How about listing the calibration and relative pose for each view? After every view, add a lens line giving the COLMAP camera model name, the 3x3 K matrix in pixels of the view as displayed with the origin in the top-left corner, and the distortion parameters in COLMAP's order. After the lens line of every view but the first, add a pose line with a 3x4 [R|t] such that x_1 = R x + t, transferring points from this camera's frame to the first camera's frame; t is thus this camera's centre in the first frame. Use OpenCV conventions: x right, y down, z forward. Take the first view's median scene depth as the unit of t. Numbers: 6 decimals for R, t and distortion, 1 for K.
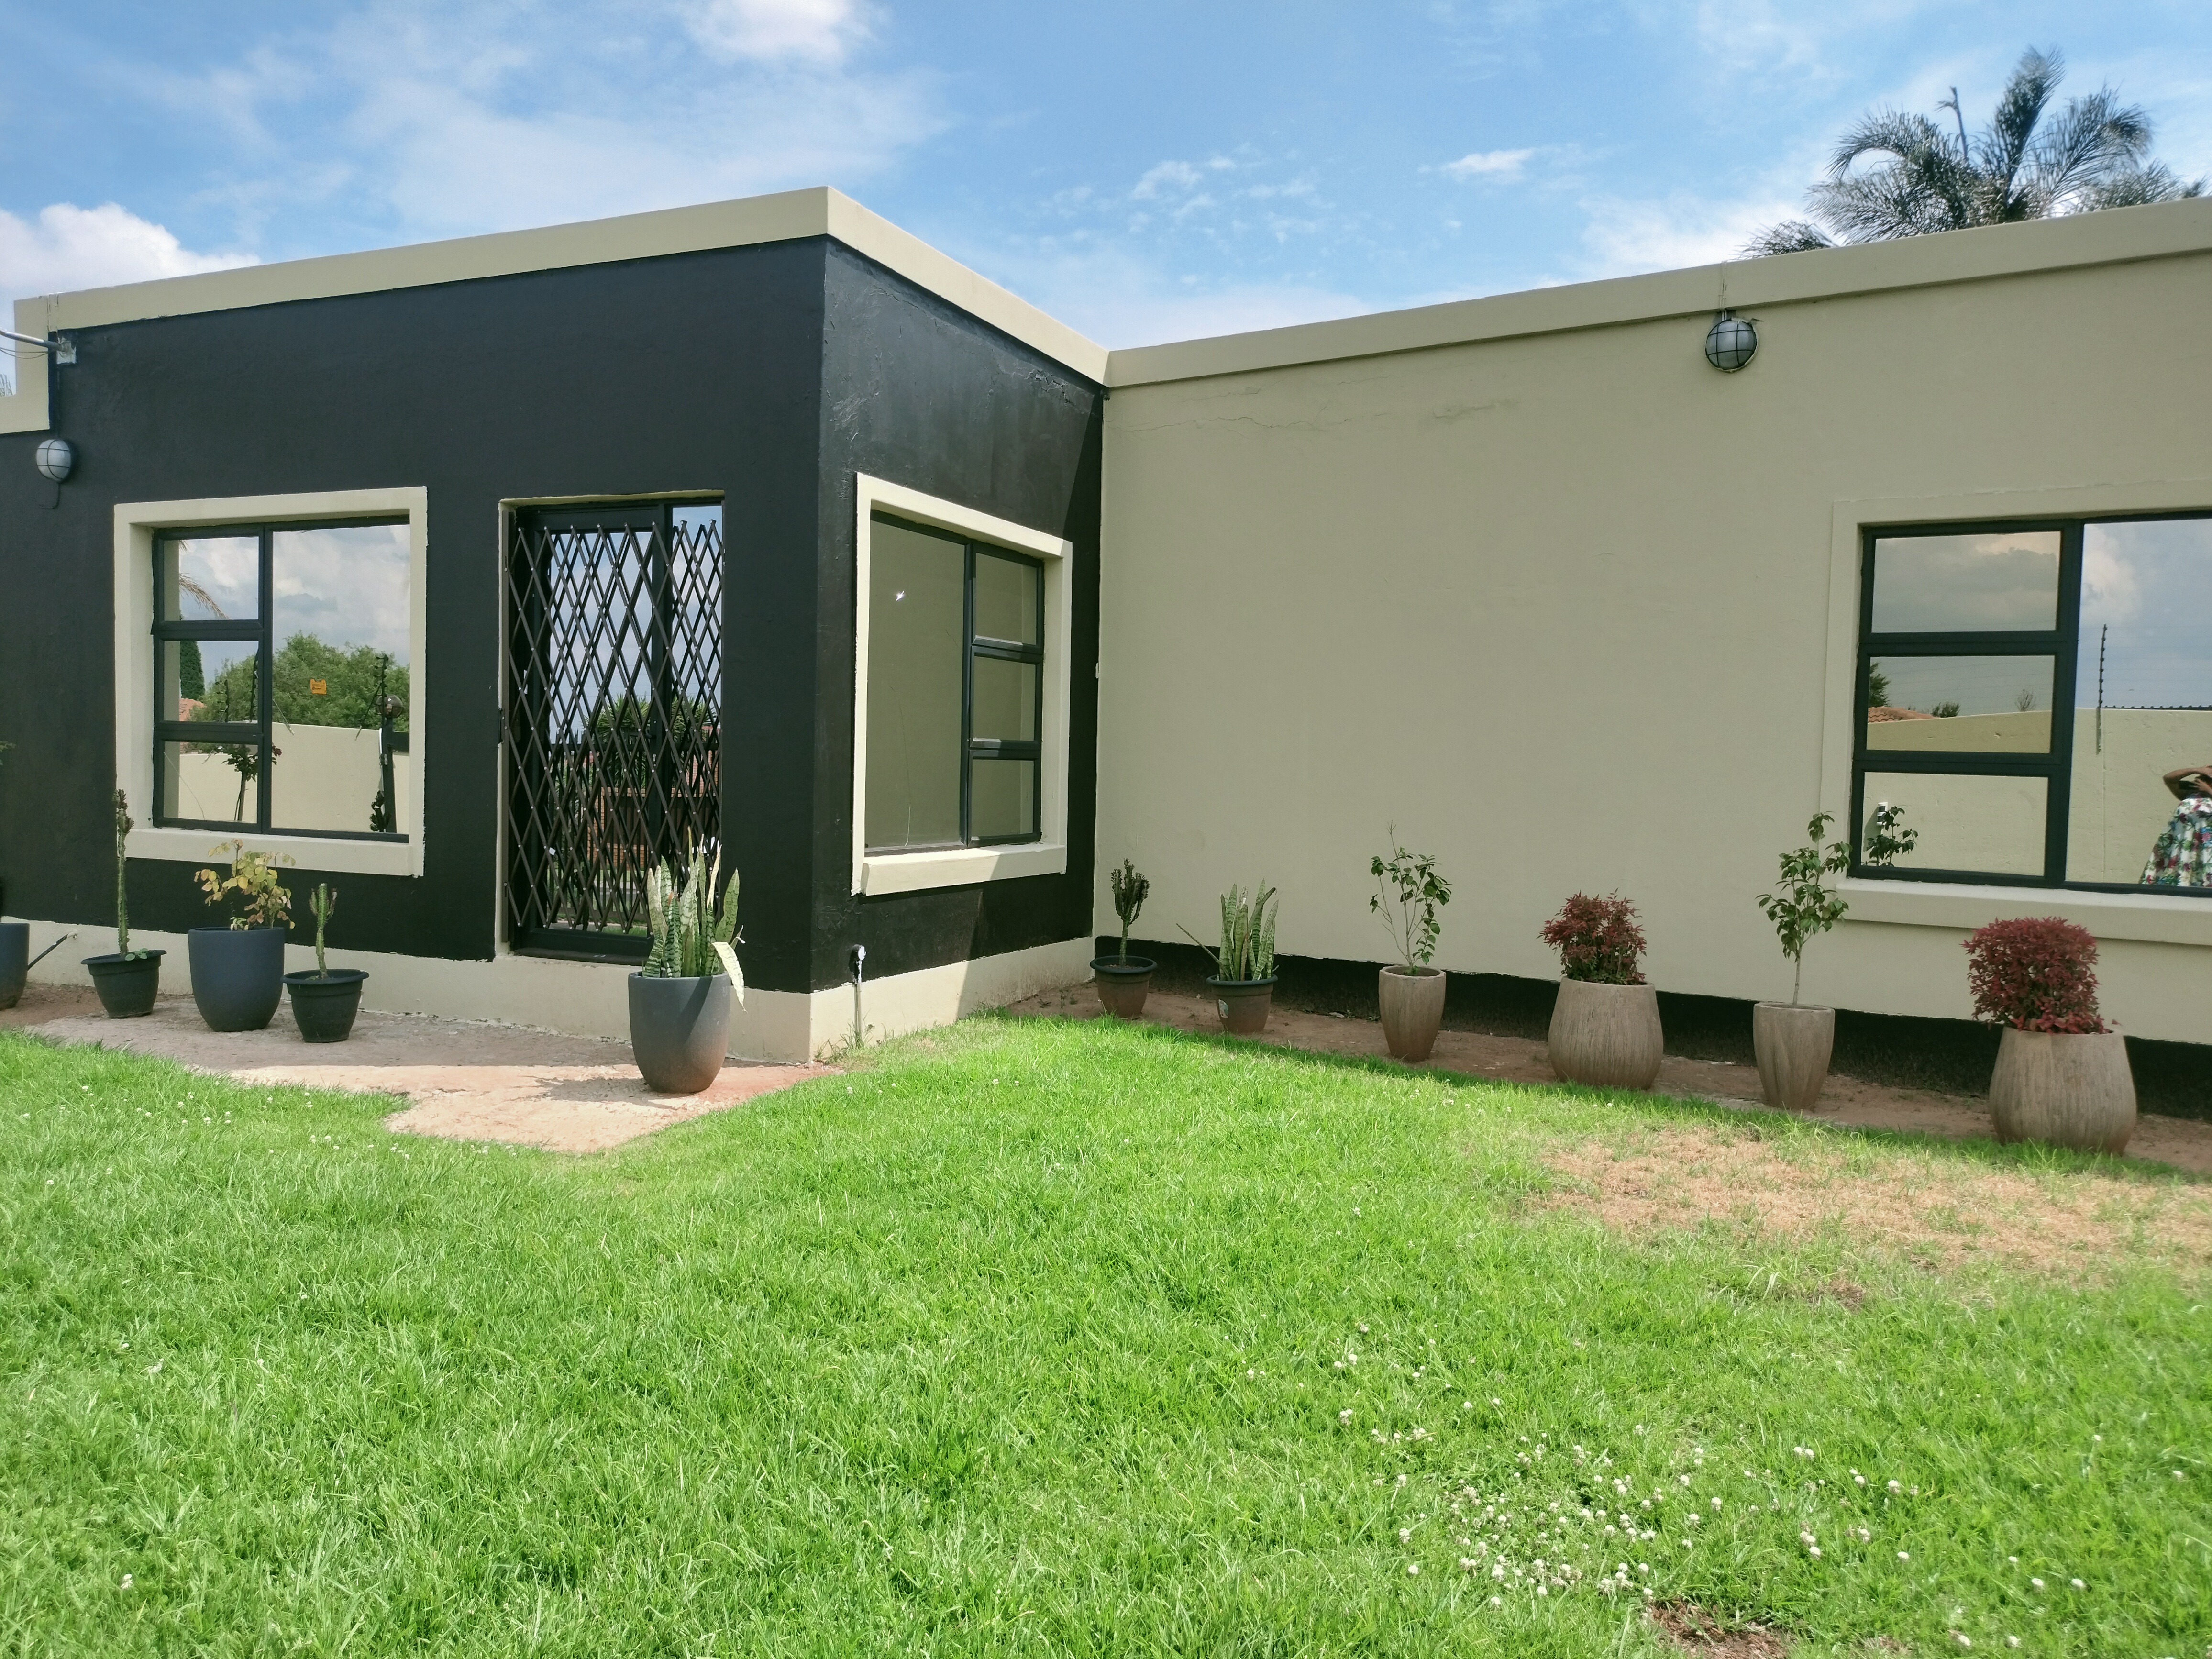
lens RADIAL K [[1645.7, 0, 1107.2], [0, 1645.7, 831.3], [0, 0, 1]] dist [-0.004118, -0.010405]
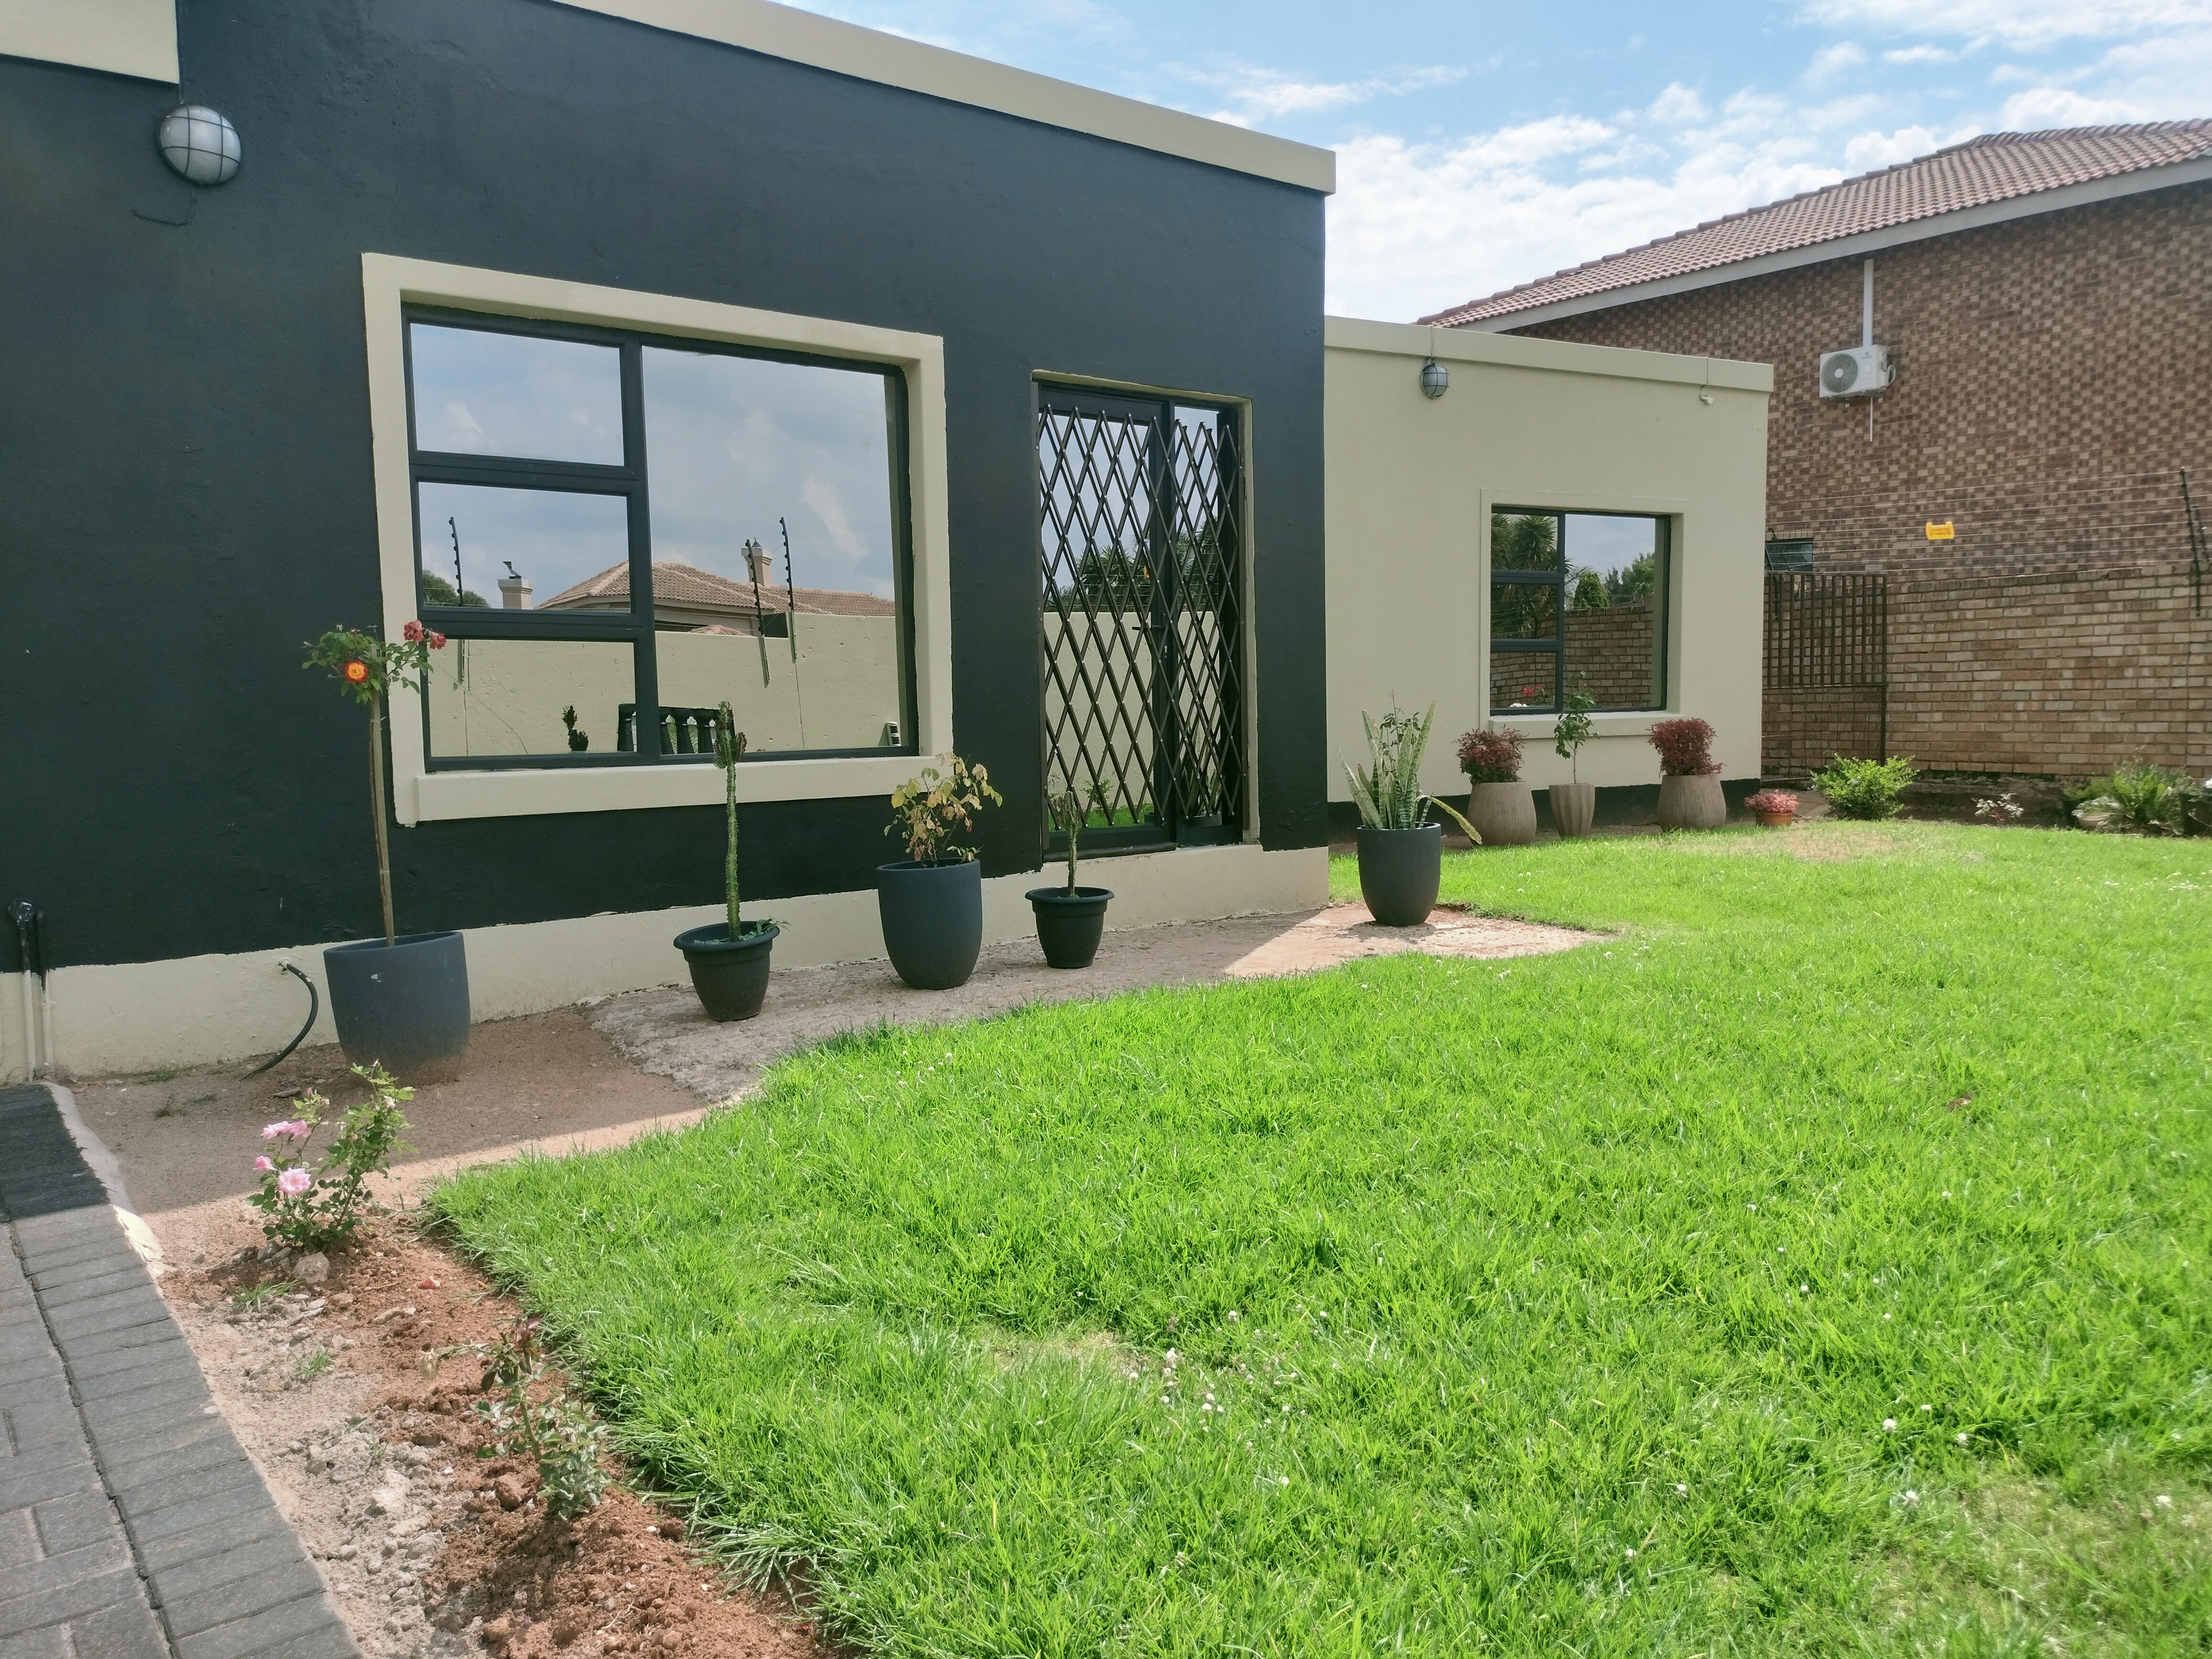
lens RADIAL K [[1645.7, 0, 1113.0], [0, 1645.7, 834.1], [0, 0, 1]] dist [-0.004118, -0.010405]
pose [[0.484634, -0.101619, 0.868794, -1.191138], [0.063234, 0.994700, 0.081072, -0.014971], [-0.872428, 0.015647, 0.488491, 0.523753]]
